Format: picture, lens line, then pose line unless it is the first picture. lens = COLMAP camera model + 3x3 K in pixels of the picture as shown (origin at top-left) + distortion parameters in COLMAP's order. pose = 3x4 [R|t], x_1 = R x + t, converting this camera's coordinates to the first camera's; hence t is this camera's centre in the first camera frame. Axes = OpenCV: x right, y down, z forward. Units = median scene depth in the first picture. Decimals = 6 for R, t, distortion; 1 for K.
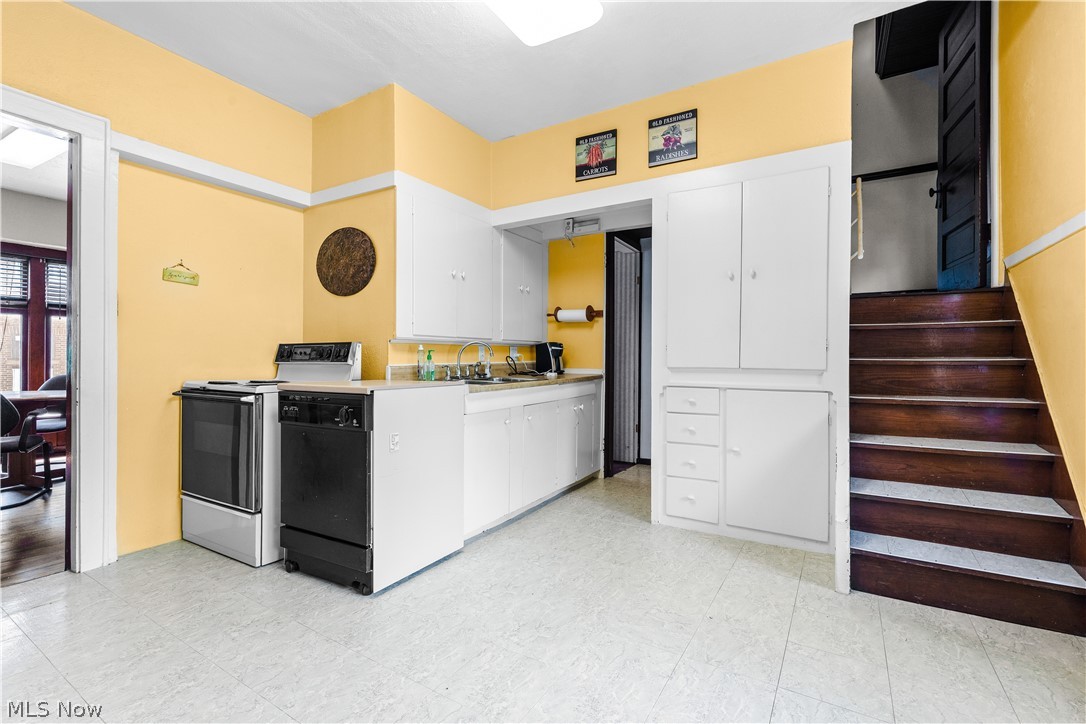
lens RADIAL K [[494.9, 0, 543.7], [0, 494.9, 358.5], [0, 0, 1]] dist [0.000046, 0.000144]
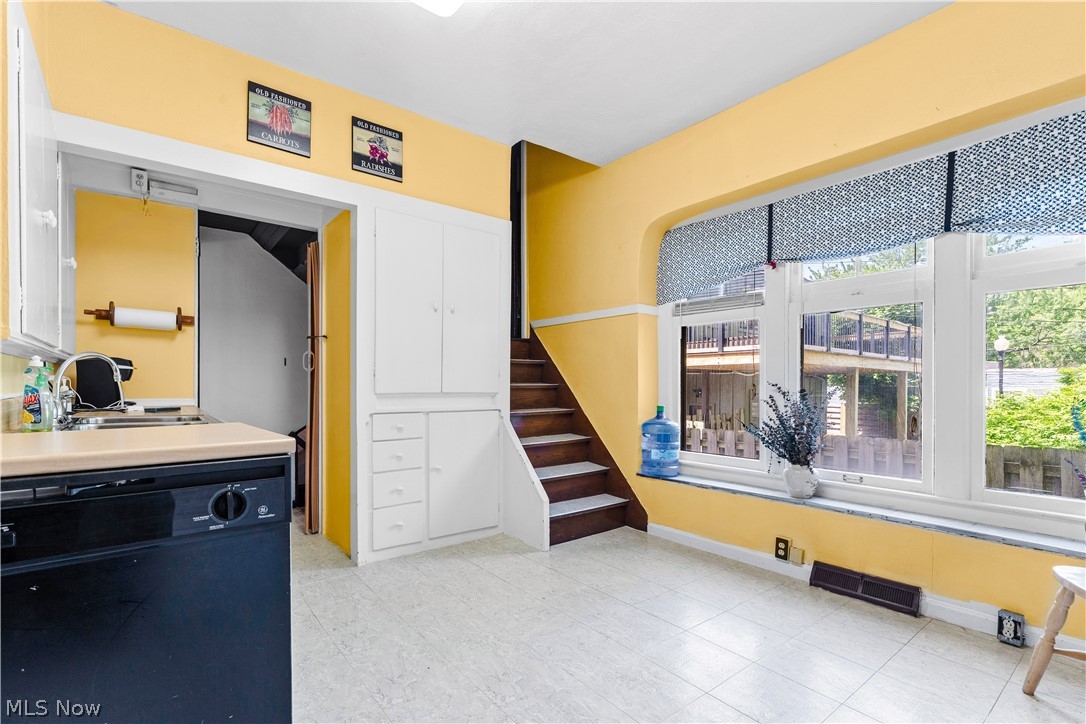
lens RADIAL K [[494.9, 0, 536.5], [0, 494.9, 389.6], [0, 0, 1]] dist [0.000046, 0.000144]
pose [[0.356324, -0.012009, 0.934285, -0.527880], [-0.001032, 0.999912, 0.013246, -0.002312], [-0.934362, -0.005685, 0.356280, 0.389029]]
